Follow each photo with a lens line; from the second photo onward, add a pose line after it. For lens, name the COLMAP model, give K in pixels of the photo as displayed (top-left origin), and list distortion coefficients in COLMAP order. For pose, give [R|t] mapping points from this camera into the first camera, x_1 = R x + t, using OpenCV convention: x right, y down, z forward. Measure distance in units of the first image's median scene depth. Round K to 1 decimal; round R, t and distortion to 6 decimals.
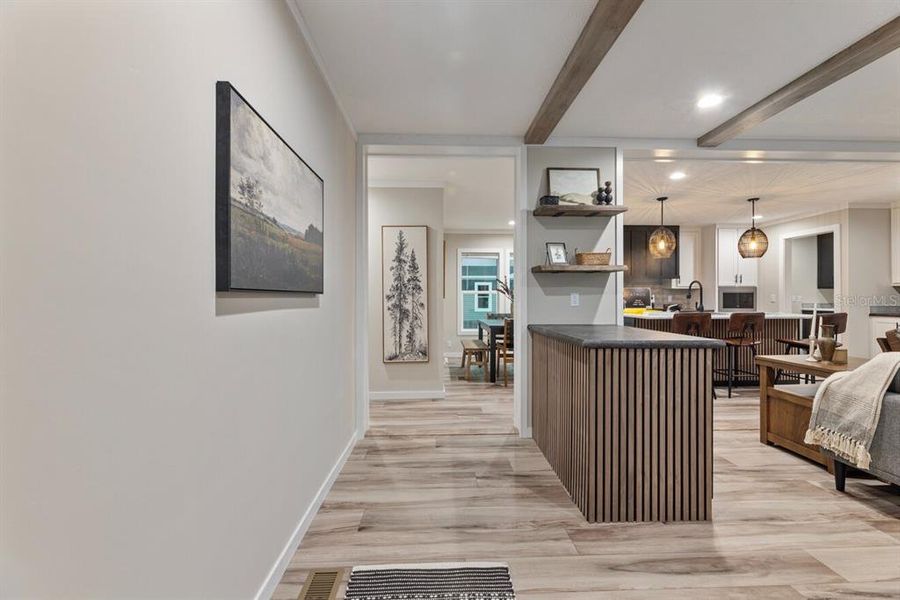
lens RADIAL K [[369.6, 0, 450.0], [0, 369.6, 300.0], [0, 0, 1]] dist [-0.002195, -0.000177]
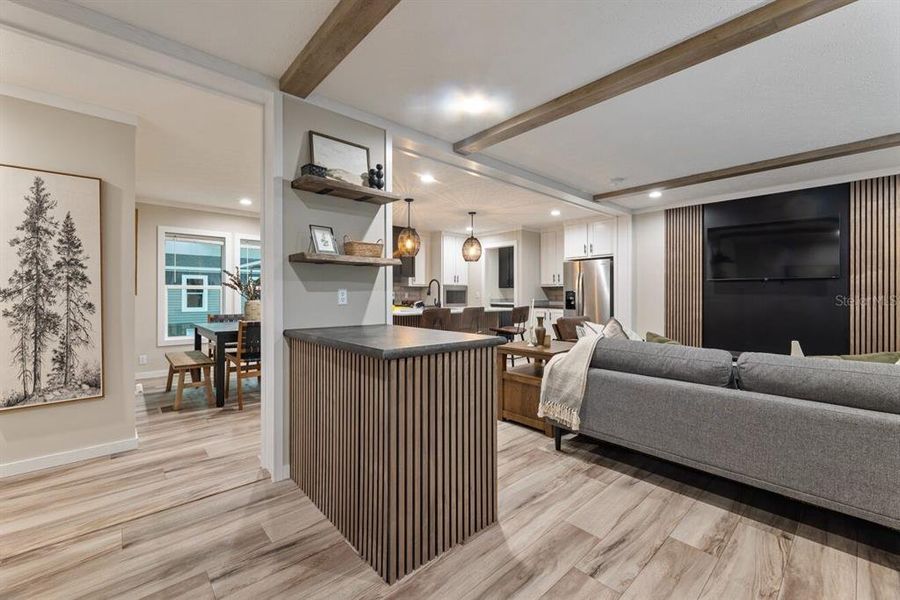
lens RADIAL K [[369.3, 0, 450.1], [0, 369.3, 294.6], [0, 0, 1]] dist [-0.000900, 0.000137]
pose [[0.765796, 0.001059, 0.643083, -0.011398], [0.002507, 0.999986, -0.004632, -0.000942], [-0.643079, 0.005159, 0.765782, 0.149136]]
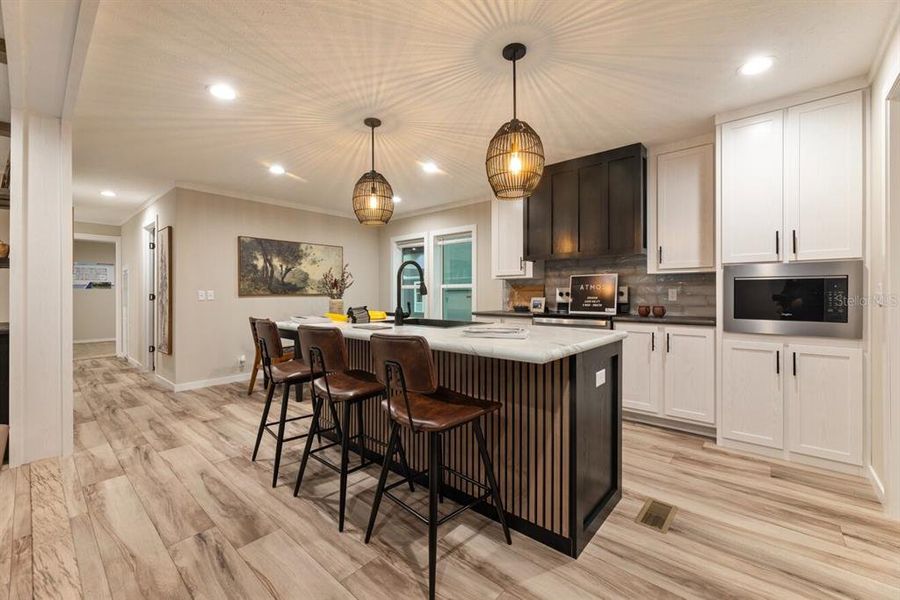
lens RADIAL K [[369.3, 0, 450.1], [0, 369.3, 294.6], [0, 0, 1]] dist [-0.000900, 0.000137]
pose [[0.729152, 0.000273, -0.684352, 1.276168], [-0.001596, 0.999998, -0.001302, -0.004240], [0.684350, 0.002041, 0.729151, 0.796220]]
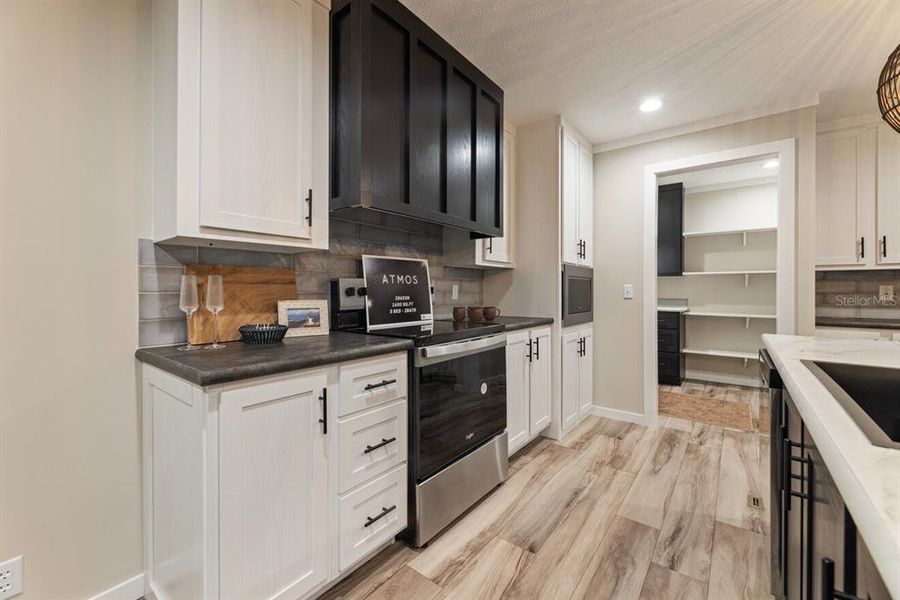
lens RADIAL K [[367.2, 0, 450.9], [0, 367.2, 292.6], [0, 0, 1]] dist [-0.000792, 0.000013]
pose [[0.640415, -0.003562, 0.768021, 0.516674], [0.000106, 0.999990, 0.004550, -0.008462], [-0.768029, -0.002832, 0.640409, 1.342288]]
